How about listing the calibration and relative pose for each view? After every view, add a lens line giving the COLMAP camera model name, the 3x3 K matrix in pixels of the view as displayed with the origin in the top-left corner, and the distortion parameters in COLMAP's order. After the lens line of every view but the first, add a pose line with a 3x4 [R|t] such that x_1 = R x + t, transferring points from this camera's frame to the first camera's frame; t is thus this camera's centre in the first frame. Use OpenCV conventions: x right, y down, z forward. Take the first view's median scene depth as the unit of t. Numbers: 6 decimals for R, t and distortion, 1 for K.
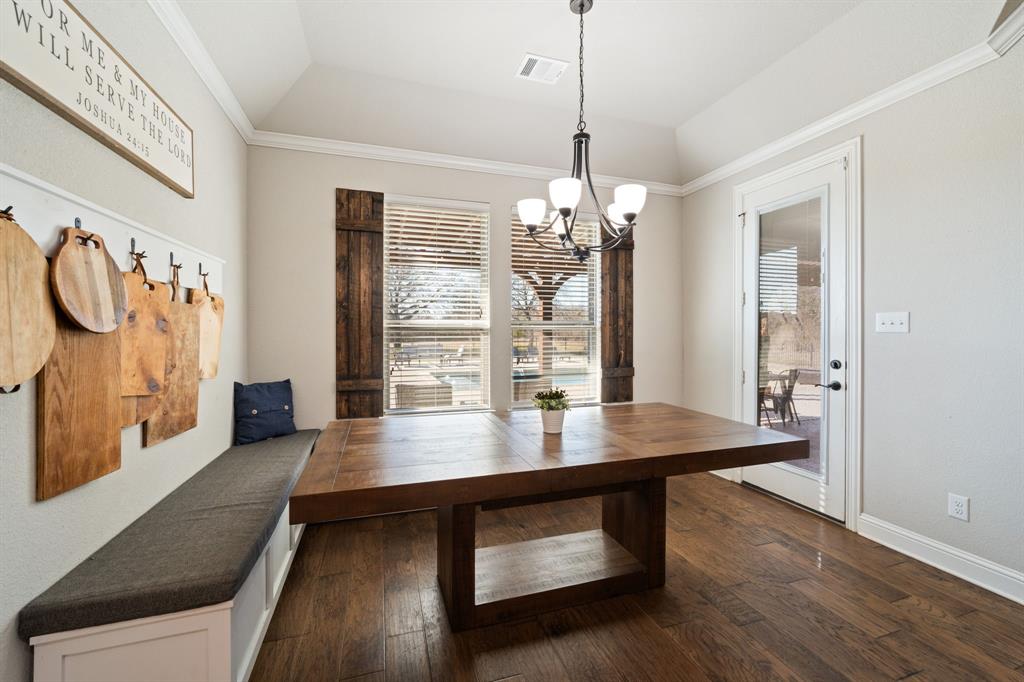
lens RADIAL K [[419.0, 0, 523.2], [0, 419.0, 331.7], [0, 0, 1]] dist [-0.029952, 0.014293]
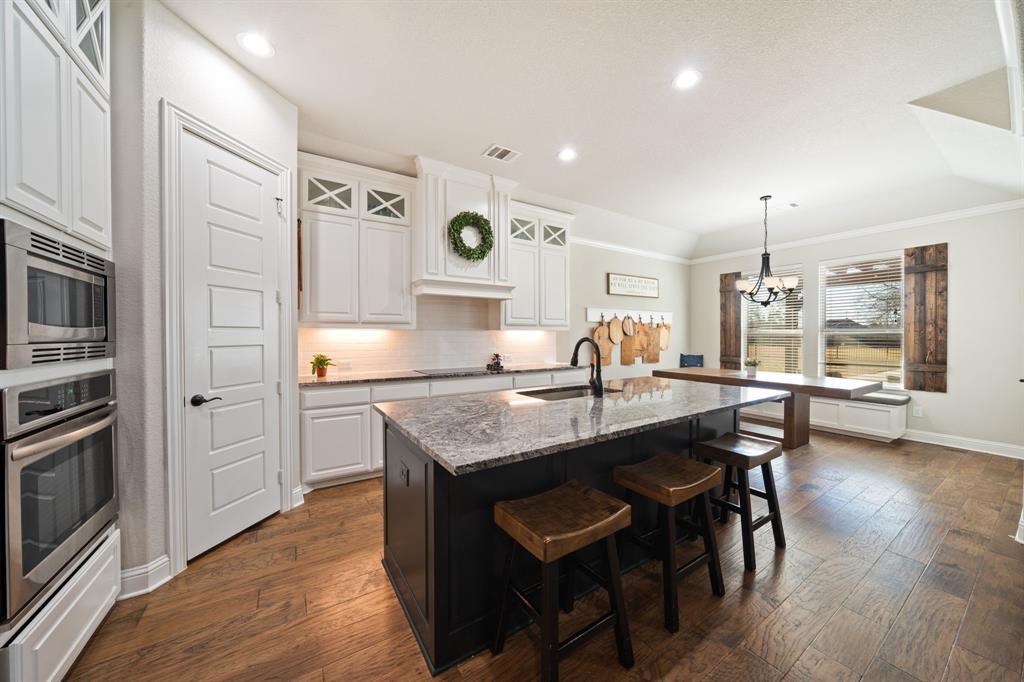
lens RADIAL K [[359.1, 0, 513.9], [0, 359.1, 338.0], [0, 0, 1]] dist [-0.023062, 0.007645]
pose [[0.247307, 0.006645, -0.968914, 1.201745], [-0.002445, 0.999978, 0.006234, 0.002245], [0.968934, 0.000827, 0.247318, -0.616791]]
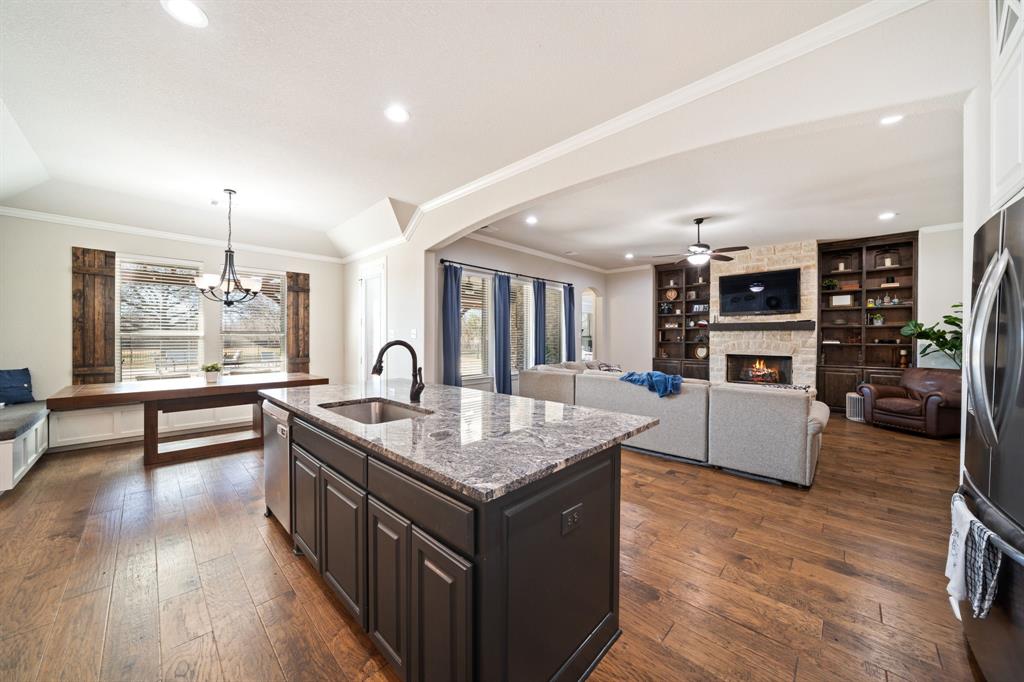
lens RADIAL K [[359.1, 0, 513.9], [0, 359.1, 338.0], [0, 0, 1]] dist [-0.023062, 0.007645]
pose [[0.879768, 0.001209, 0.475401, 0.388563], [-0.001062, 0.999999, -0.000578, 0.001374], [-0.475401, 0.000003, 0.879769, -0.974499]]
